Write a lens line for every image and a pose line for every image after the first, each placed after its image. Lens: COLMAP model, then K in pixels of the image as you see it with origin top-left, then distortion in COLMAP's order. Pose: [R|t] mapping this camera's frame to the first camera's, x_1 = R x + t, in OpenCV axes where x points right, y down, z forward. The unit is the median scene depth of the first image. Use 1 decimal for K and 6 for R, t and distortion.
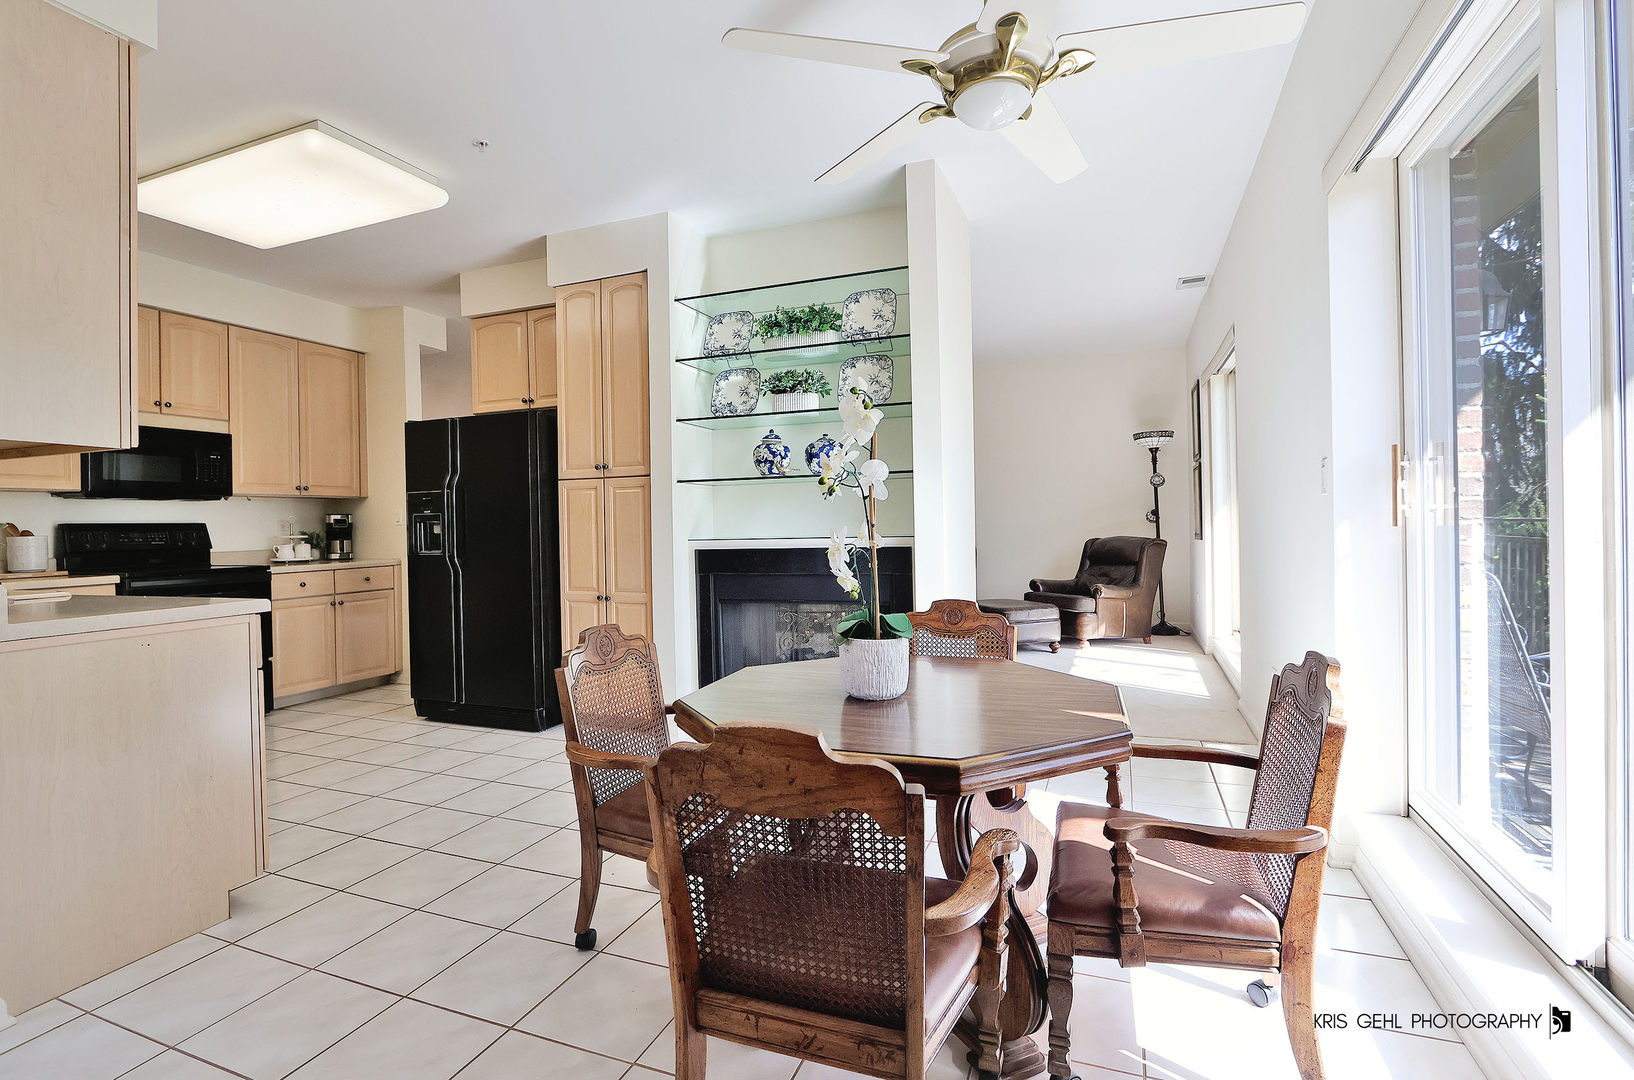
lens RADIAL K [[778.7, 0, 783.3], [0, 778.7, 528.5], [0, 0, 1]] dist [0.000741, 0.000296]
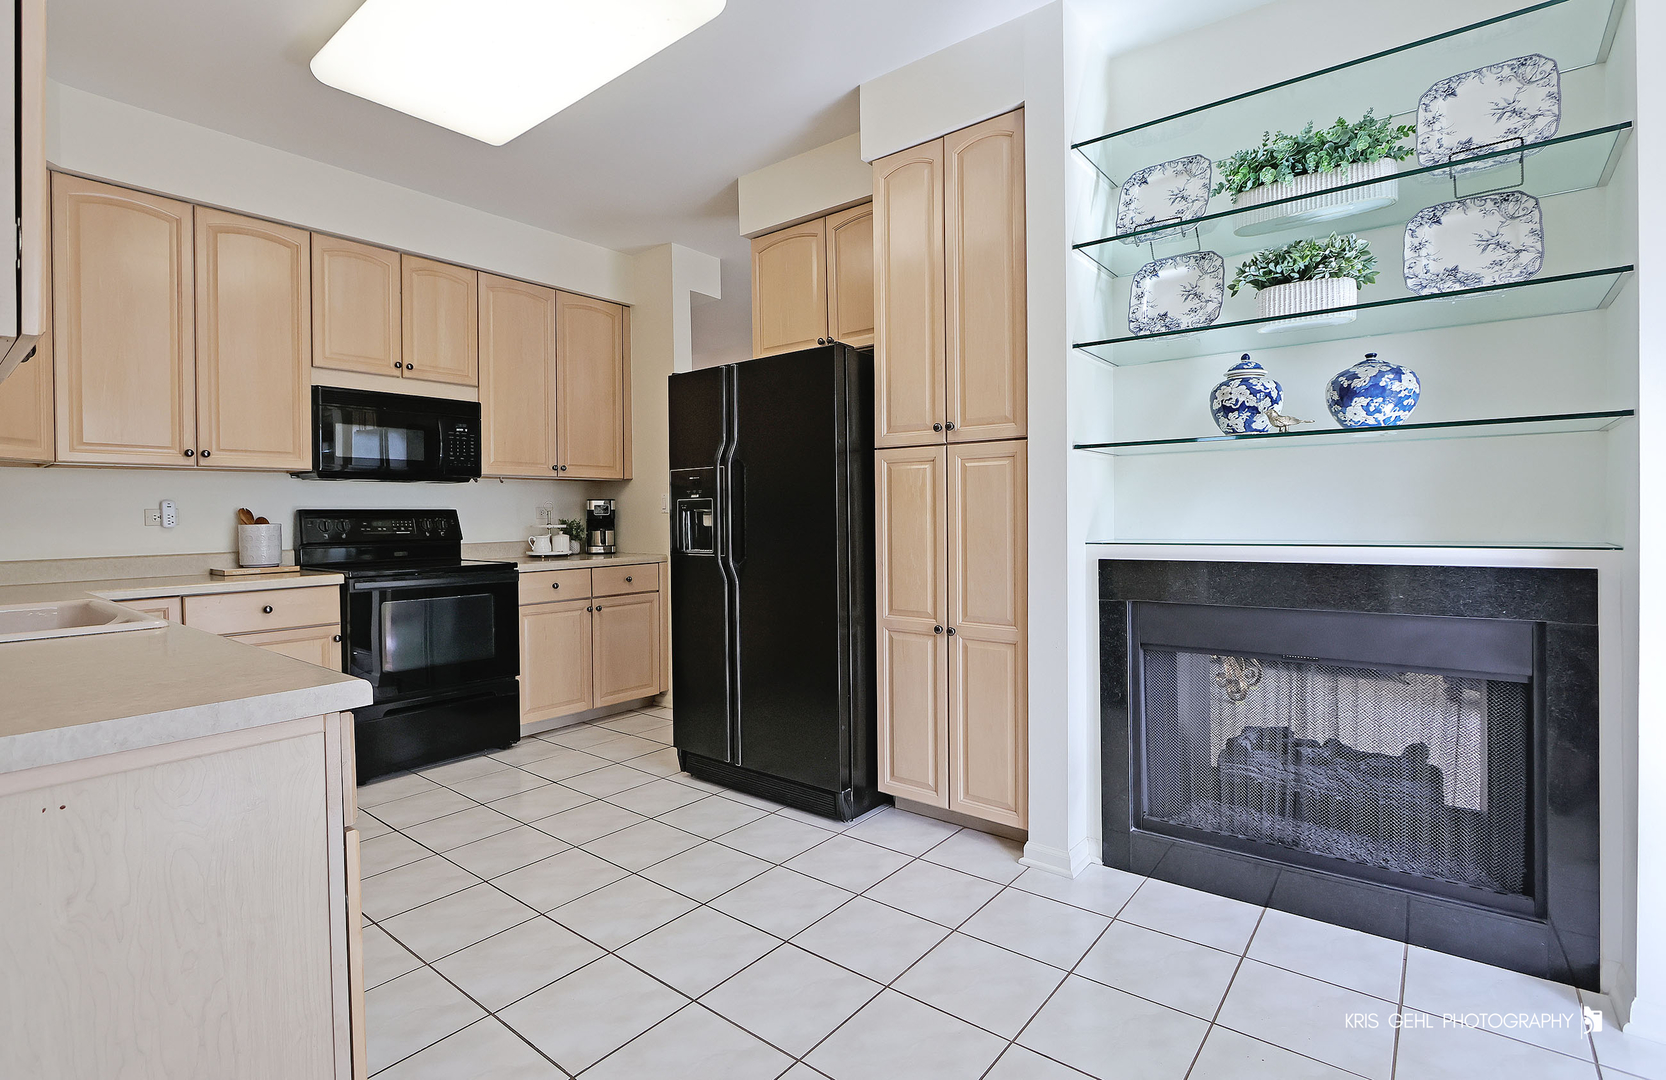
lens RADIAL K [[782.0, 0, 823.5], [0, 782.0, 524.4], [0, 0, 1]] dist [-0.002134, 0.001425]
pose [[0.962461, 0.011722, -0.271166, -0.144593], [-0.008738, 0.999887, 0.012210, -0.005357], [0.271279, -0.009382, 0.962455, 0.332011]]
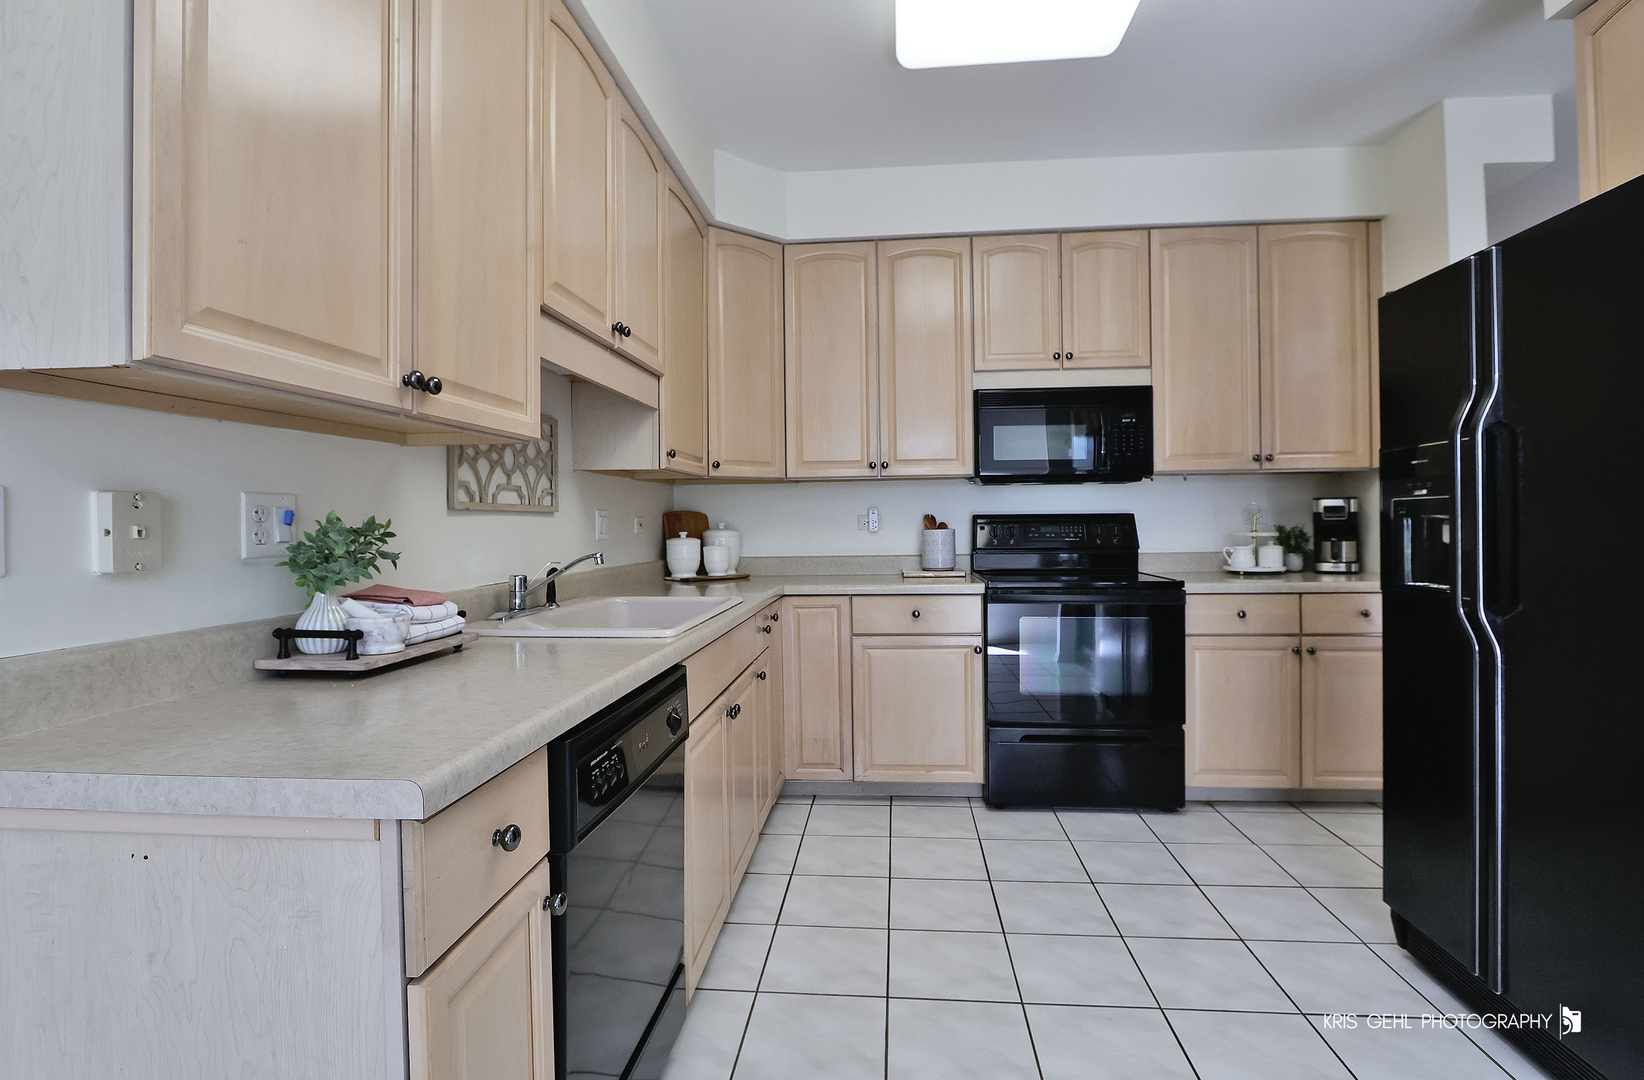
lens RADIAL K [[781.7, 0, 822.9], [0, 781.7, 519.0], [0, 0, 1]] dist [-0.014257, 0.000139]
pose [[0.315607, 0.012487, -0.948808, -0.159293], [-0.001001, 0.999917, 0.012826, -0.012438], [0.948889, -0.003098, 0.315593, 0.563686]]
